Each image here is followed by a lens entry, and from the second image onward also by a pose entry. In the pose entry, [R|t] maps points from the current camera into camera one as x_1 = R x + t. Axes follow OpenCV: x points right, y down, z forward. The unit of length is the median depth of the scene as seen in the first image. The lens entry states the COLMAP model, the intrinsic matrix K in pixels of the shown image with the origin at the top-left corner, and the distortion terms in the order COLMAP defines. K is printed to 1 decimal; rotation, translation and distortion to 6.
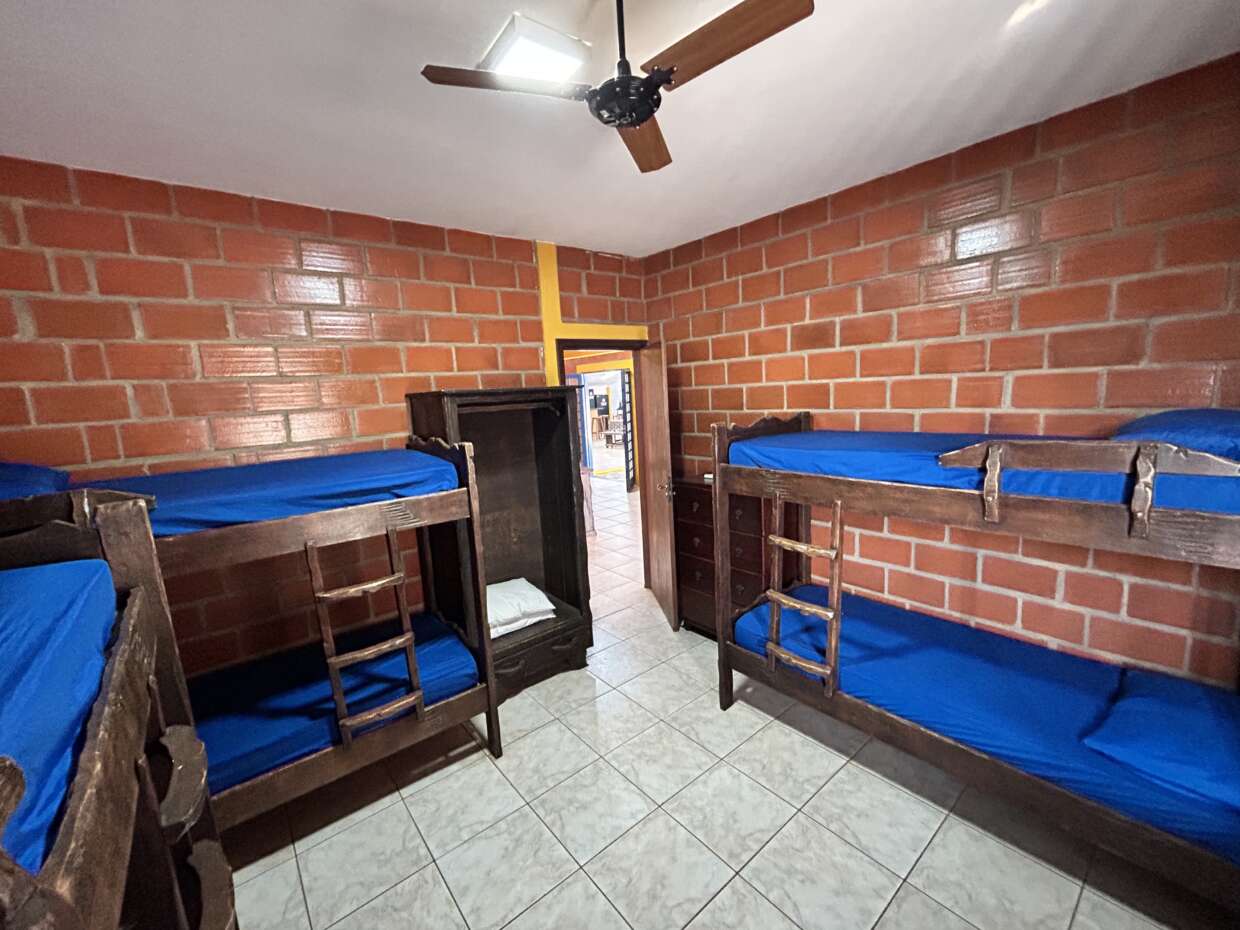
lens RADIAL K [[505.1, 0, 622.1], [0, 505.1, 465.9], [0, 0, 1]] dist [0.000349, 0.000099]
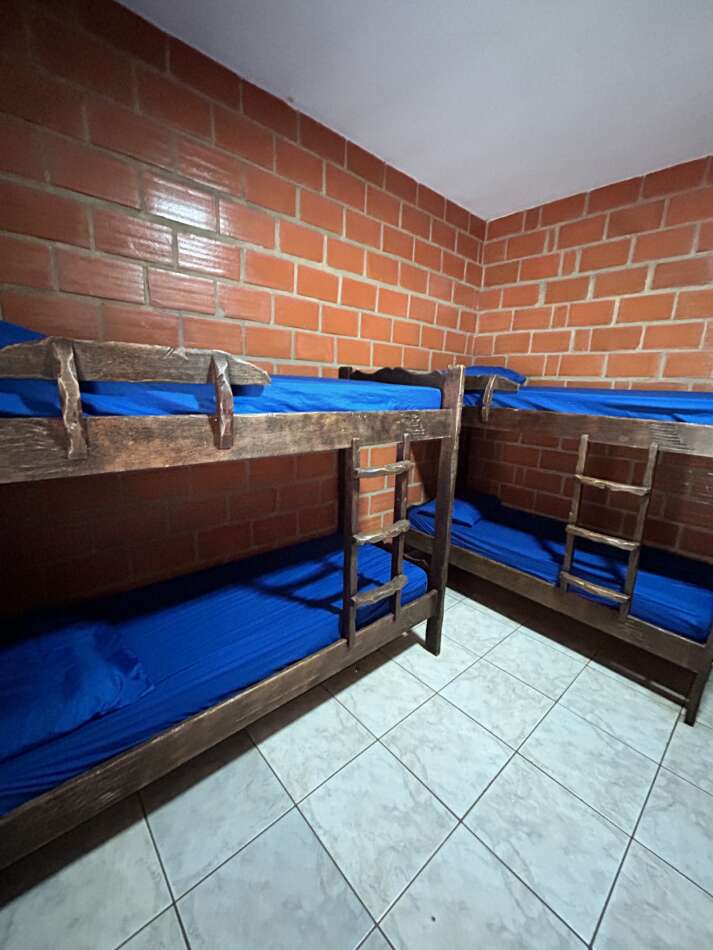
lens RADIAL K [[387.0, 0, 359.6], [0, 387.0, 475.2], [0, 0, 1]] dist [0.000349, 0.000099]
pose [[0.042729, 0.283713, -0.957957, 0.330141], [-0.195021, 0.942756, 0.270513, 0.079919], [0.979868, 0.175263, 0.095613, 0.300625]]
